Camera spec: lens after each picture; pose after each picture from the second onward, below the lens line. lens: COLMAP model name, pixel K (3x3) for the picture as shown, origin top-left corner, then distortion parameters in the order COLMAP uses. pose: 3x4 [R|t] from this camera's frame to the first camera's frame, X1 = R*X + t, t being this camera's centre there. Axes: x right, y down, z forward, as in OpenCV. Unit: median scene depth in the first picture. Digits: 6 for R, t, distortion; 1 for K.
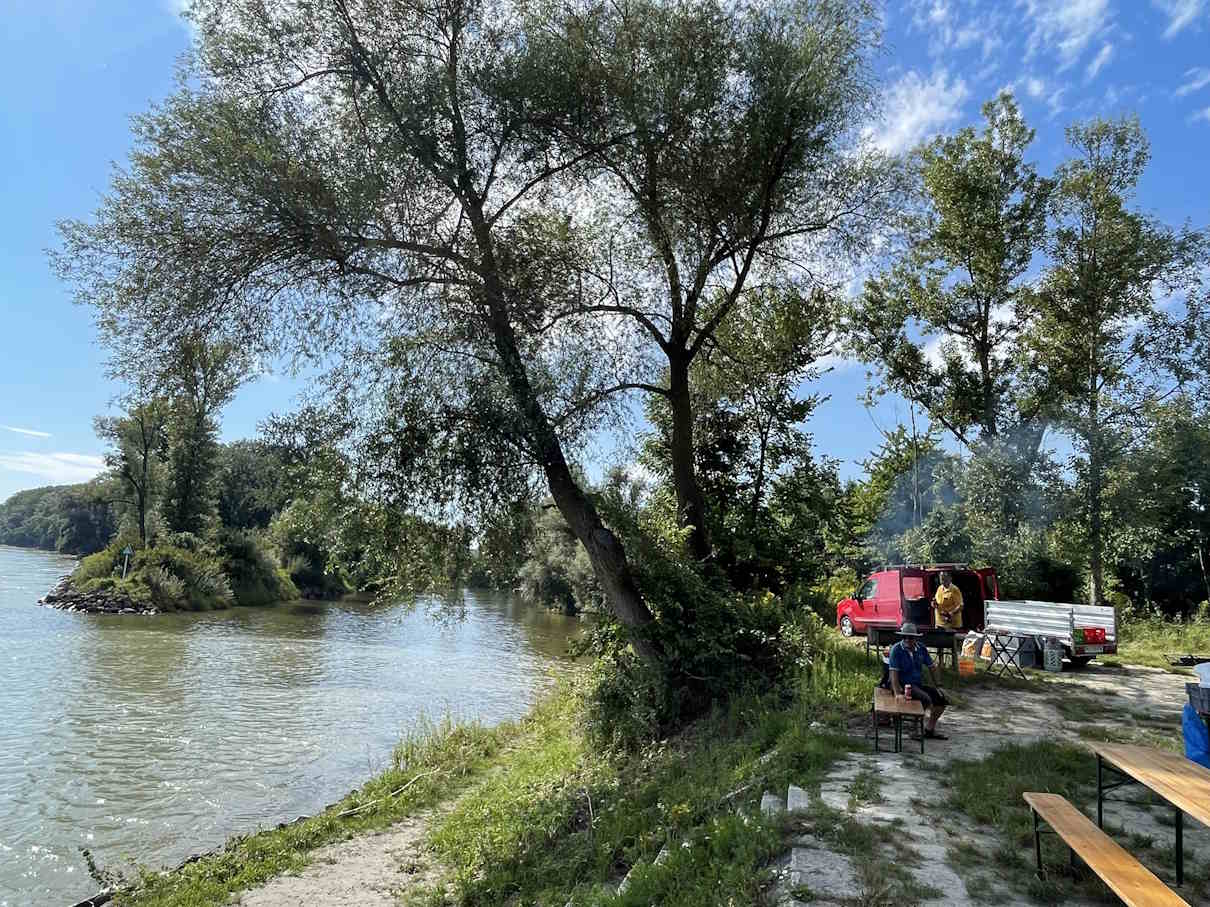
lens RADIAL K [[790.6, 0, 601.2], [0, 790.6, 444.6], [0, 0, 1]] dist [-0.009132, -0.003881]
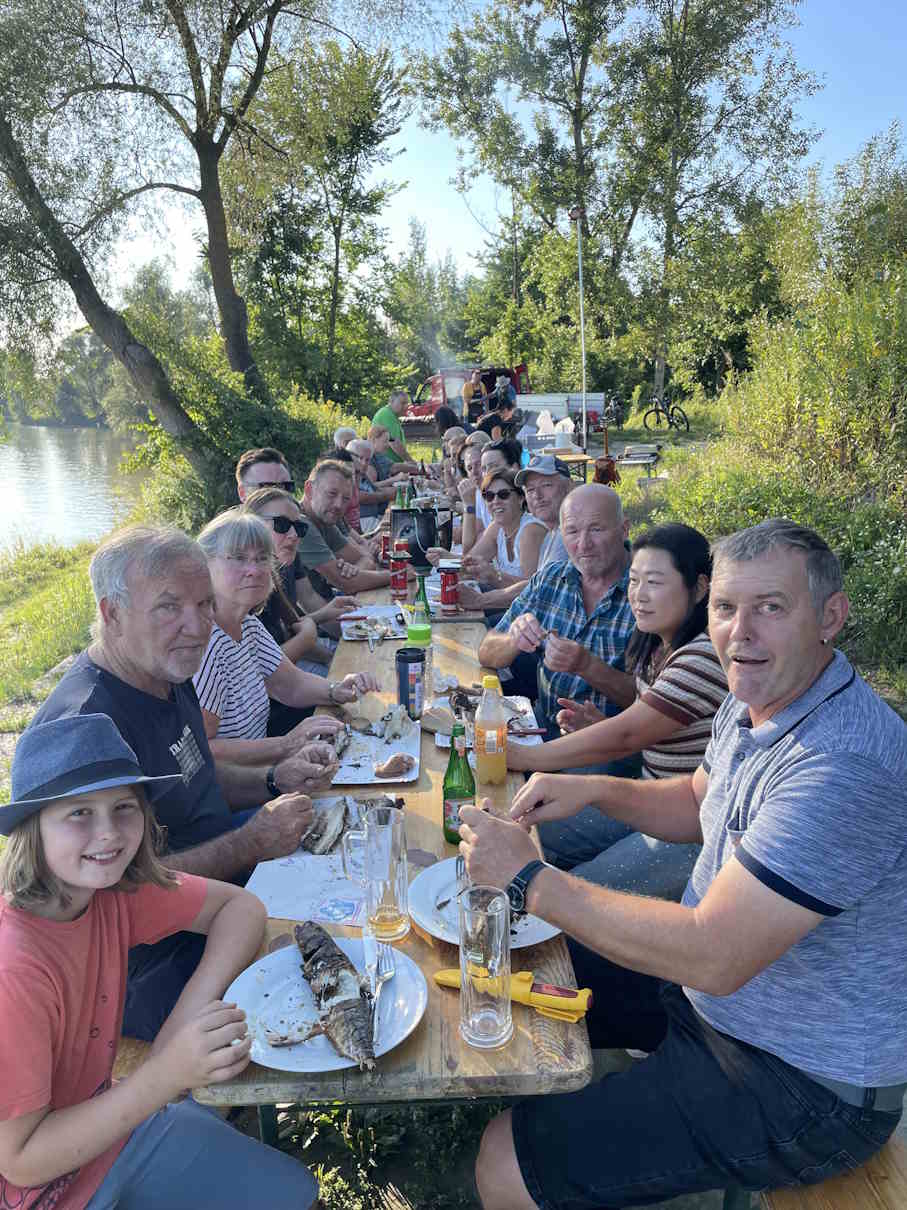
lens RADIAL K [[896.8, 0, 441.0], [0, 896.8, 618.0], [0, 0, 1]] dist [0.032933, -0.048098]
pose [[0.968935, -0.119897, 0.216309, 0.040142], [0.024986, 0.917609, 0.396697, -0.011357], [-0.246050, -0.378969, 0.892100, -0.135311]]
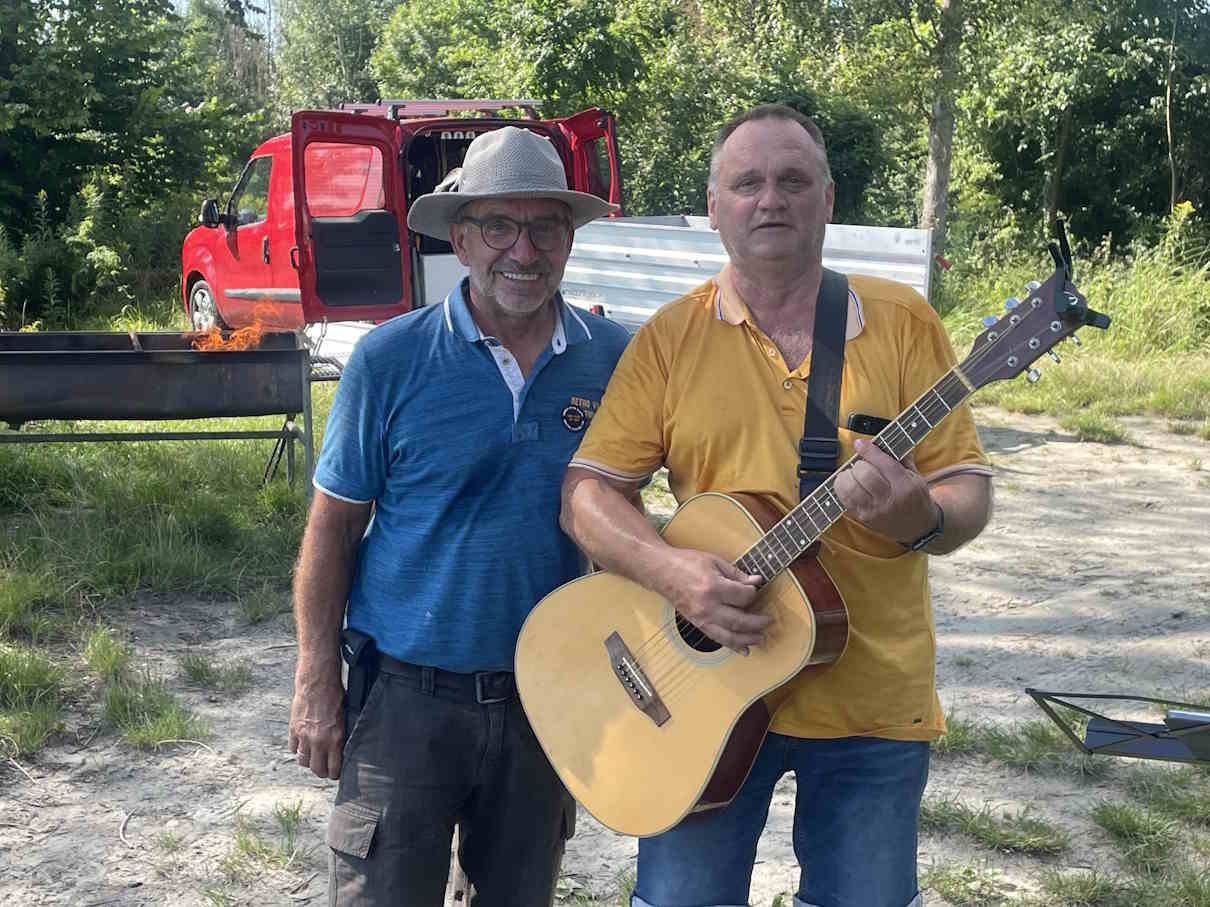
lens RADIAL K [[1771.2, 0, 605.7], [0, 1771.2, 453.7], [0, 0, 1]] dist [0.028095, 0.000000]
pose [[0.937574, -0.072119, 0.340227, 0.152132], [-0.037398, 0.951685, 0.304791, 0.044733], [-0.345770, -0.298488, 0.889578, 0.212454]]
